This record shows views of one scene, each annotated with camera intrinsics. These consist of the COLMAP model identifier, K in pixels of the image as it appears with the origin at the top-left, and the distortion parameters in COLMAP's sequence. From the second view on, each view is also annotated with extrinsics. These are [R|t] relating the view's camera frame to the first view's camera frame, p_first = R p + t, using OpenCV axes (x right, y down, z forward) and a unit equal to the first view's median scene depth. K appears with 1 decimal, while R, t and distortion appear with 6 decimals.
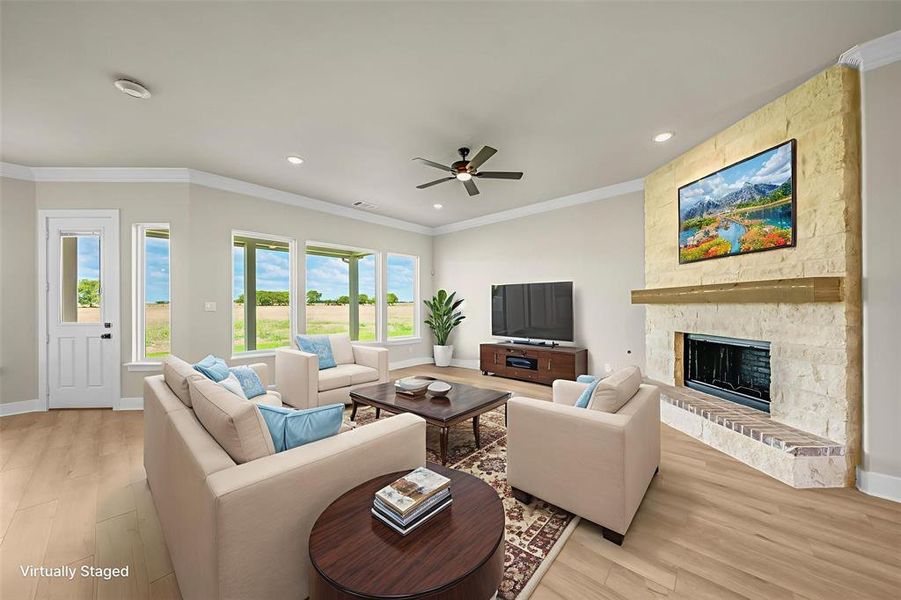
lens RADIAL K [[326.8, 0, 445.6], [0, 326.8, 302.4], [0, 0, 1]] dist [-0.002099, -0.000225]
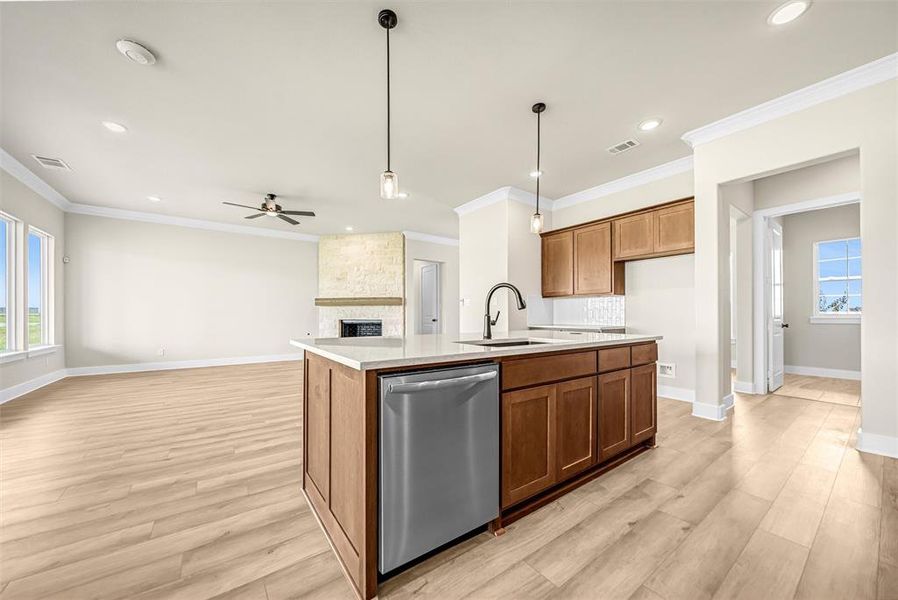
lens RADIAL K [[310.4, 0, 440.7], [0, 310.4, 312.6], [0, 0, 1]] dist [0.000509, 0.000020]
pose [[0.212226, 0.012397, 0.977142, -1.275595], [-0.006893, 0.999914, -0.011189, 0.077070], [-0.977196, -0.004361, 0.212293, -0.038856]]
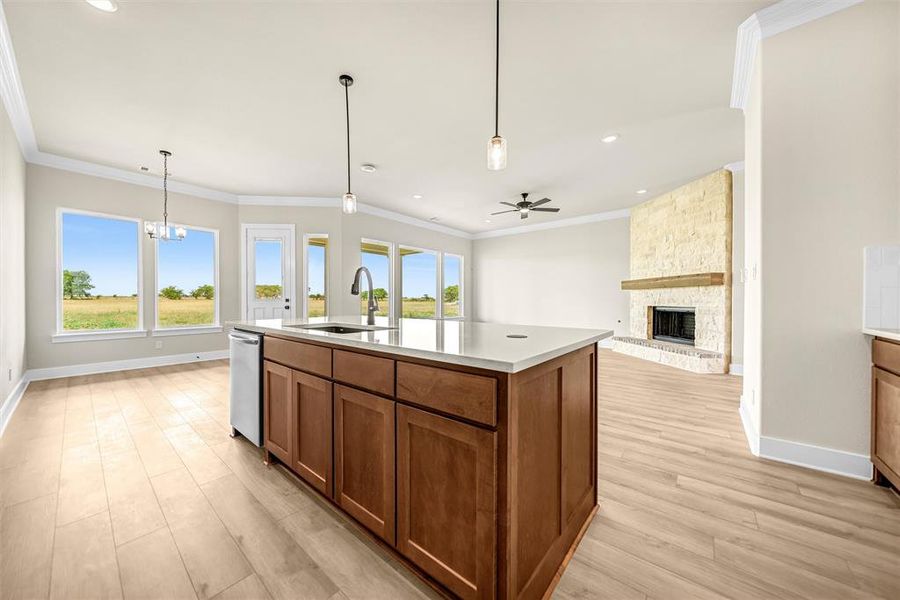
lens RADIAL K [[324.5, 0, 450.0], [0, 324.5, 300.0], [0, 0, 1]] dist [0.000417, -0.000027]
pose [[0.998788, 0.007069, 0.048706, -0.447067], [-0.007407, 0.999950, 0.006761, 0.068073], [-0.048655, -0.007114, 0.998790, -0.702930]]
